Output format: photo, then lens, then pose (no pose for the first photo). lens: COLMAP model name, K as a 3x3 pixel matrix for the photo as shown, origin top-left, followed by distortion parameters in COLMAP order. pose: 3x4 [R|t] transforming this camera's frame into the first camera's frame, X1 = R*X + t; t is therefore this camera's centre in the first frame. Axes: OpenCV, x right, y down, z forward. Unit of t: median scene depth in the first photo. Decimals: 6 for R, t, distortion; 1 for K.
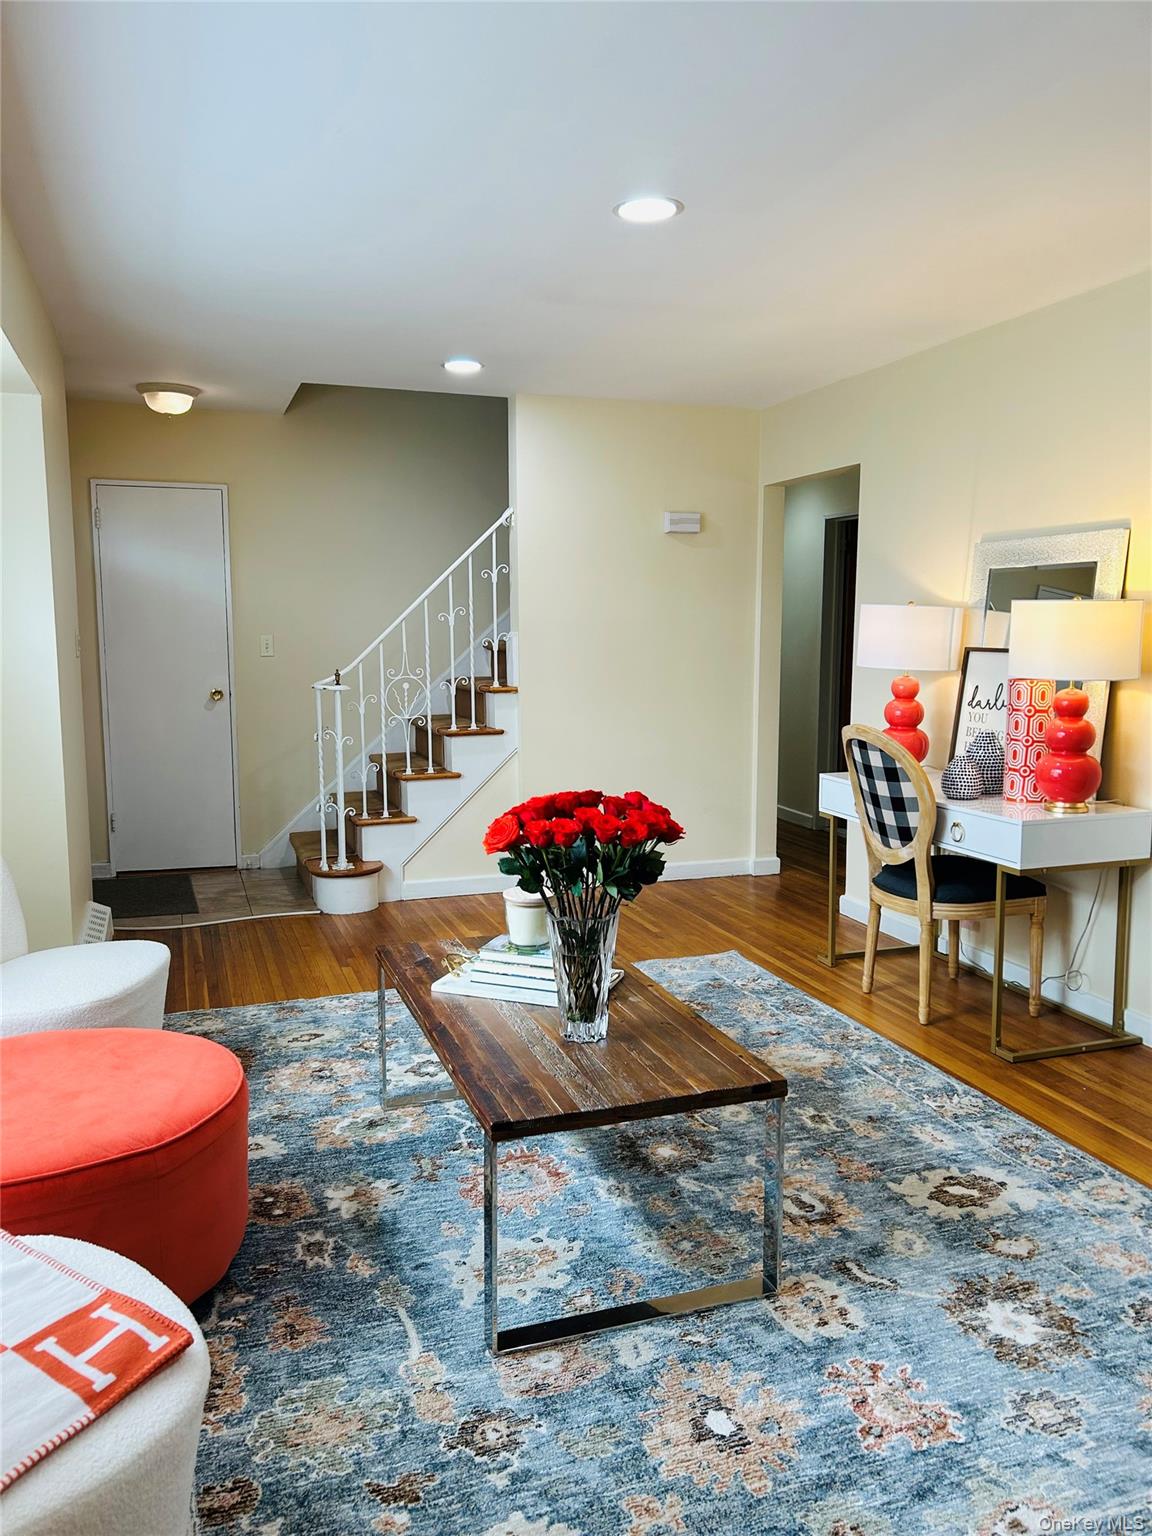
lens RADIAL K [[1152.2, 0, 581.8], [0, 1152.2, 774.4], [0, 0, 1]] dist [0.116203, -0.171090]
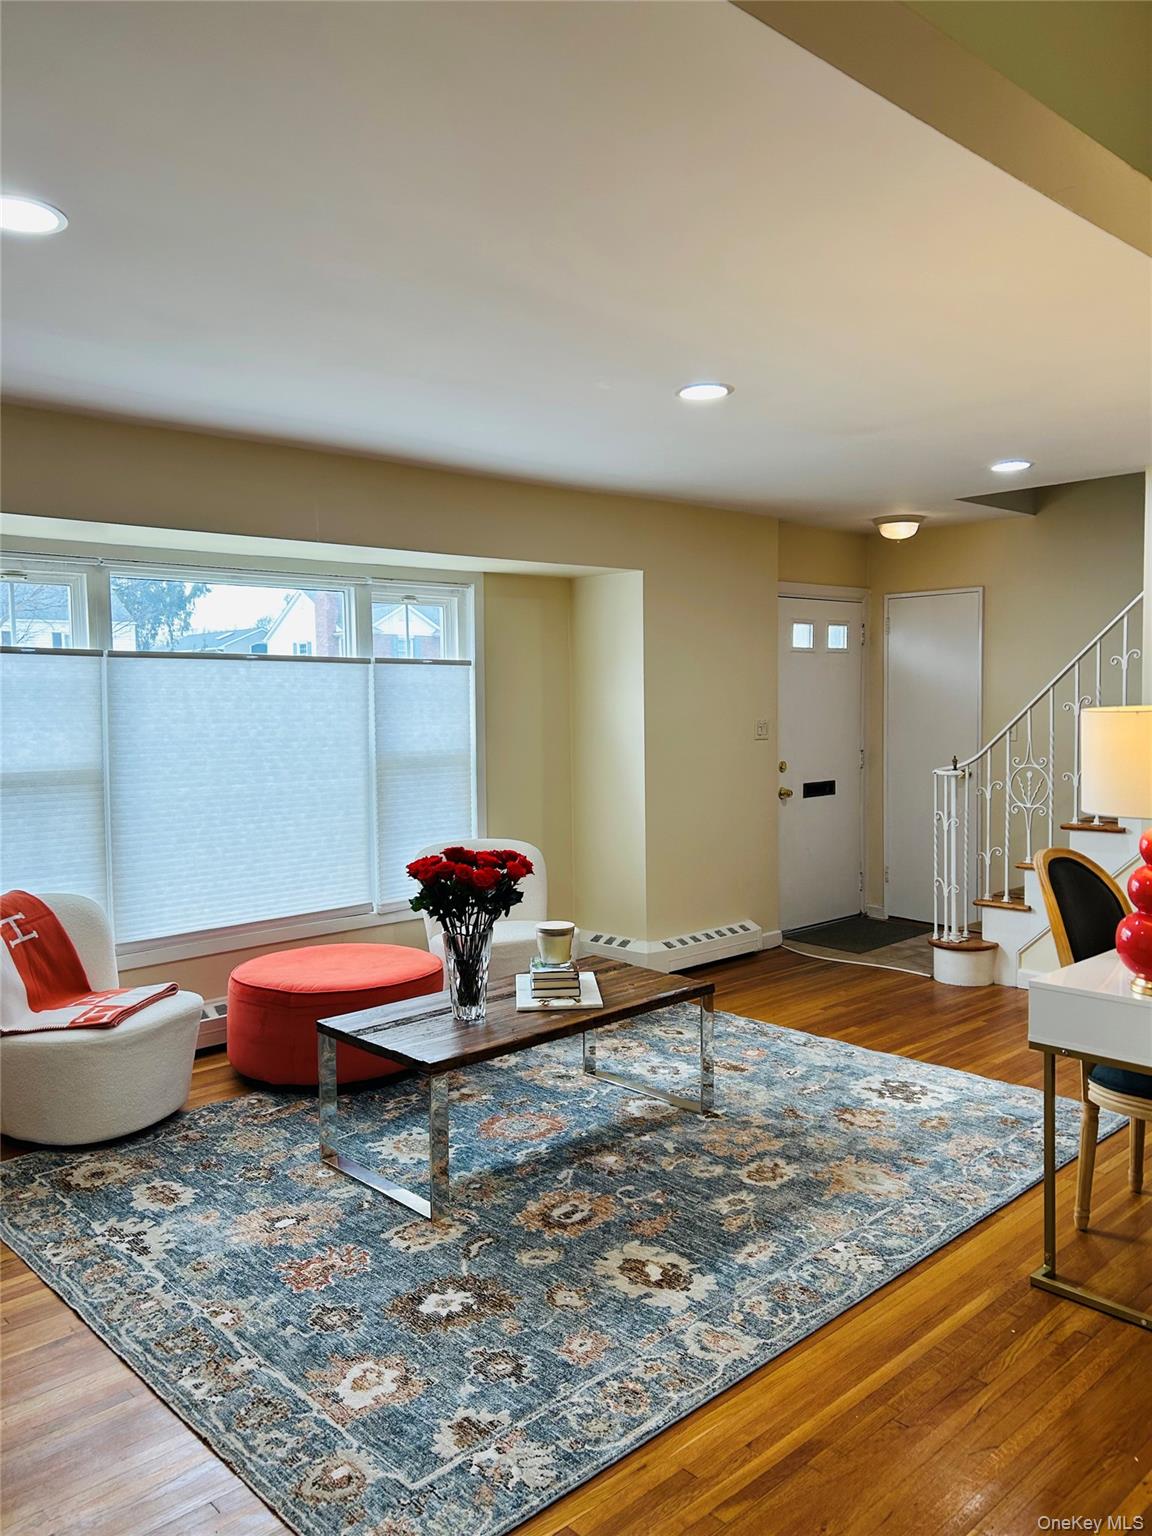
lens RADIAL K [[1152.2, 0, 581.8], [0, 1152.2, 774.4], [0, 0, 1]] dist [0.116203, -0.171090]
pose [[0.396982, 0.056533, -0.916084, 0.915925], [-0.106047, 0.994242, 0.015401, -0.075158], [0.911679, 0.091035, 0.400691, 0.349907]]
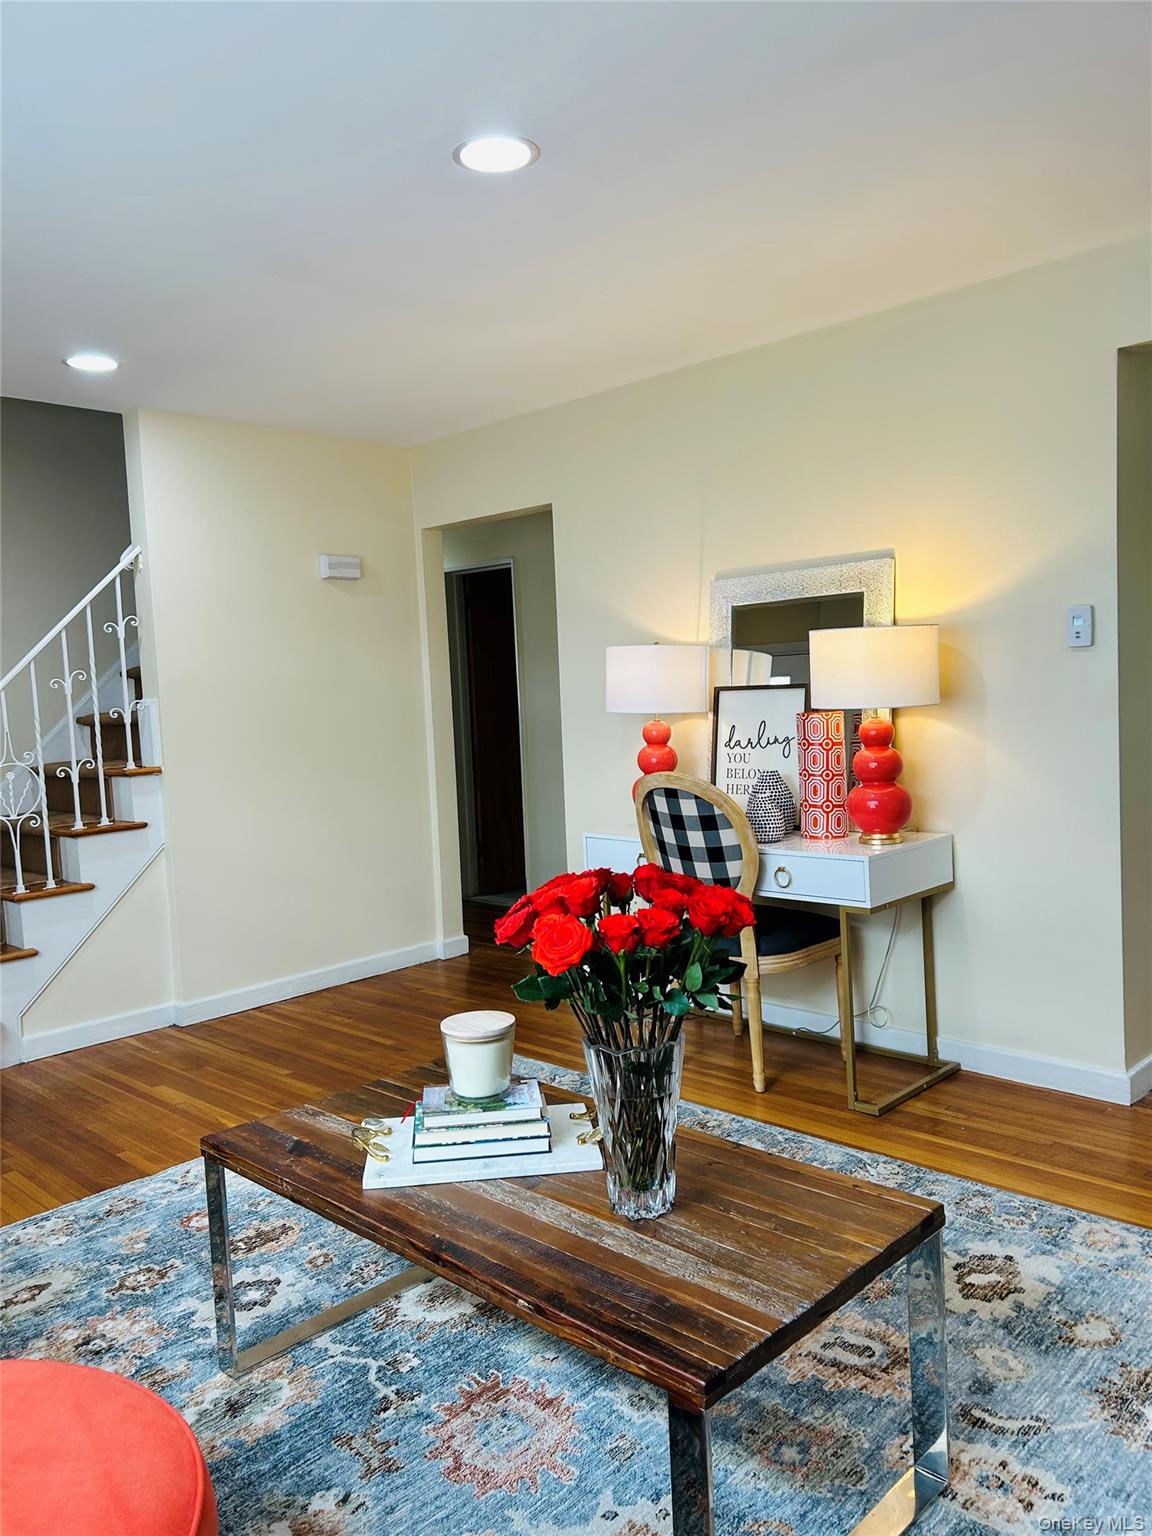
lens RADIAL K [[1157.6, 0, 576.0], [0, 1157.6, 768.0], [0, 0, 1]] dist [0.052077, -0.048565]
pose [[0.897272, -0.074124, 0.435211, -0.223627], [0.104363, 0.993477, -0.045957, -0.012117], [-0.428966, 0.086656, 0.899155, 0.227234]]
